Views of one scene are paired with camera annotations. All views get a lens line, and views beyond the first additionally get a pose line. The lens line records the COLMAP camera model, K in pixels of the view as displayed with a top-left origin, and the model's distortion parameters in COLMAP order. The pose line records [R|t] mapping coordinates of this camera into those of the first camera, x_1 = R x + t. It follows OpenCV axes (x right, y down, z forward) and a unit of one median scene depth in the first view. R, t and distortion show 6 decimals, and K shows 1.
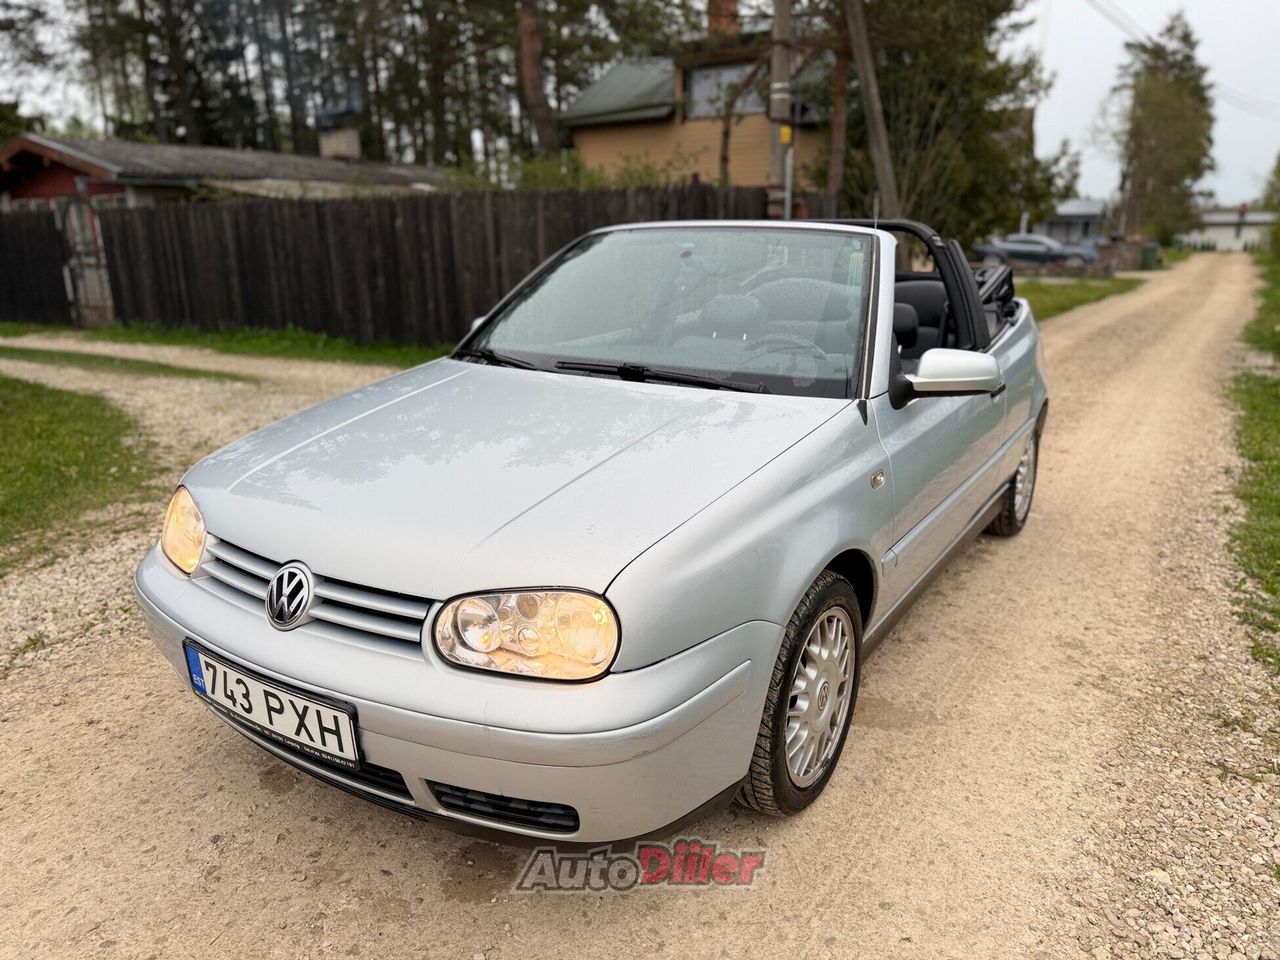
lens RADIAL K [[906.8, 0, 634.3], [0, 906.8, 488.5], [0, 0, 1]] dist [0.022137, -0.033799]
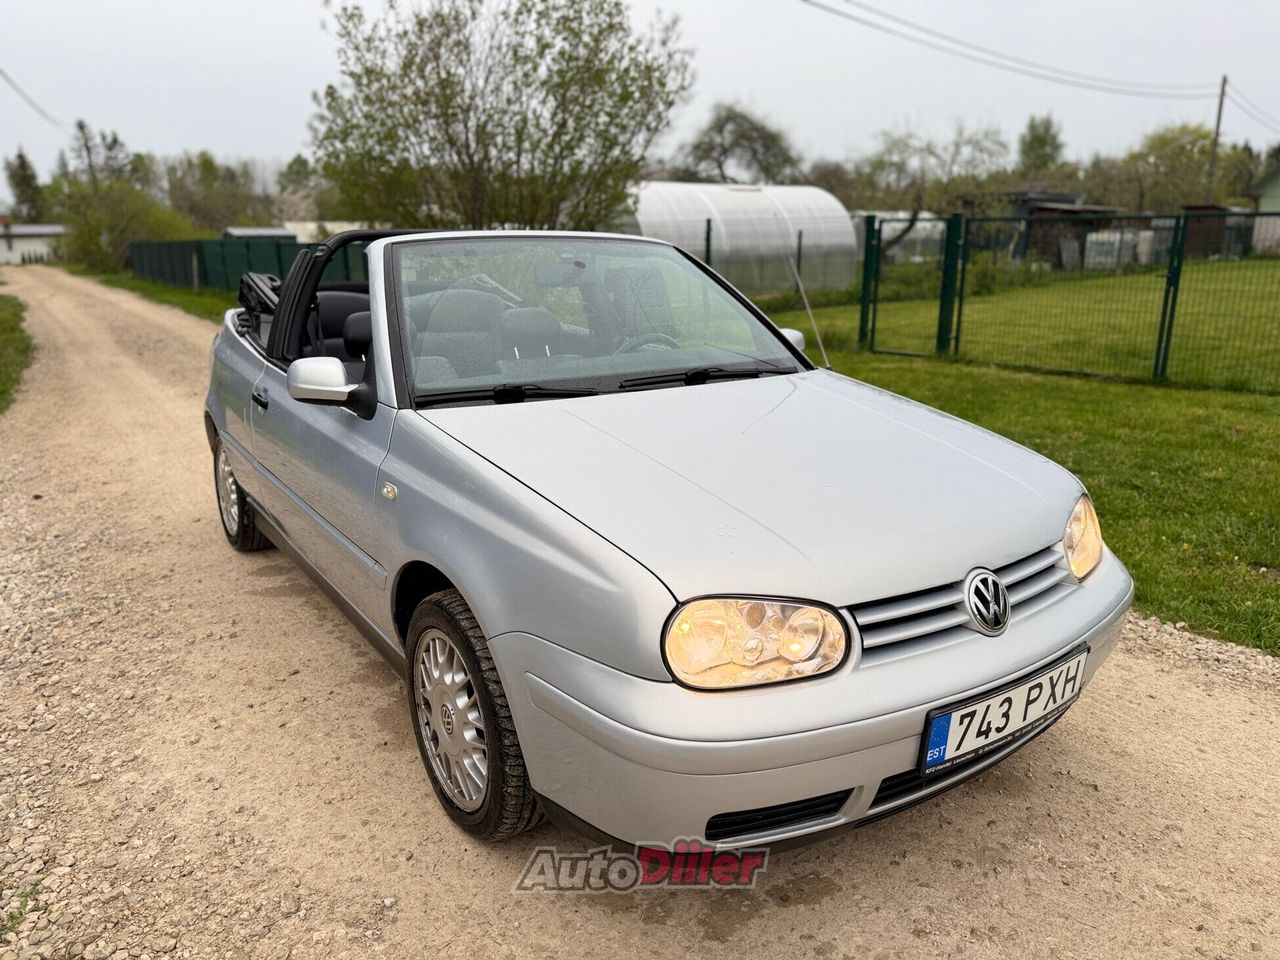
lens RADIAL K [[906.8, 0, 634.3], [0, 906.8, 488.5], [0, 0, 1]] dist [0.022137, -0.033799]
pose [[0.376674, -0.237606, 0.895355, -1.361209], [0.248114, 0.957108, 0.149613, -0.242589], [-0.892500, 0.165795, 0.419471, 0.883716]]
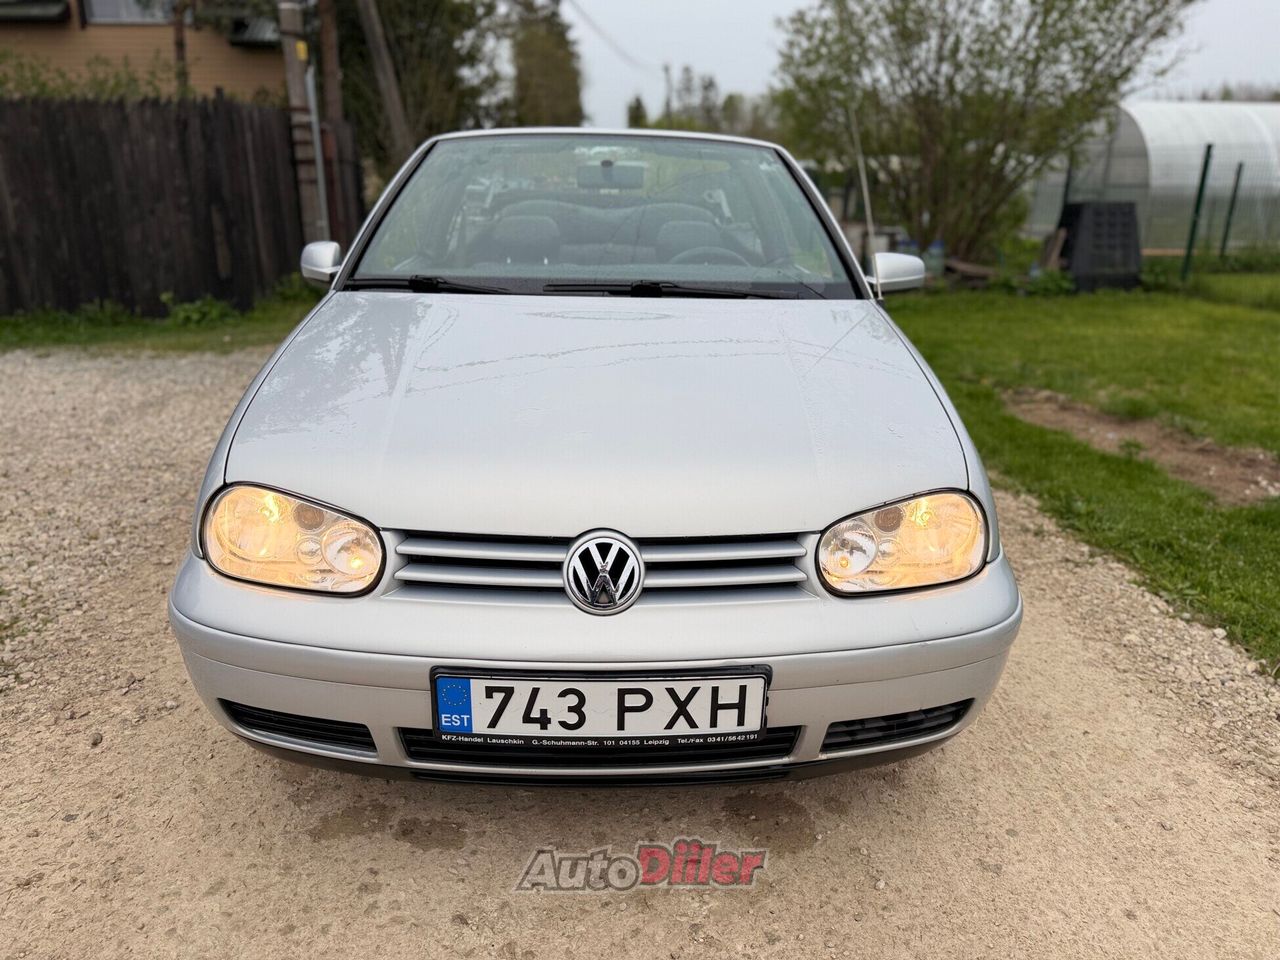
lens RADIAL K [[906.8, 0, 634.3], [0, 906.8, 488.5], [0, 0, 1]] dist [0.022137, -0.033799]
pose [[0.818538, -0.171058, 0.548392, -0.765324], [0.136733, 0.985215, 0.103225, -0.033877], [-0.557942, -0.009510, 0.829826, 0.310940]]
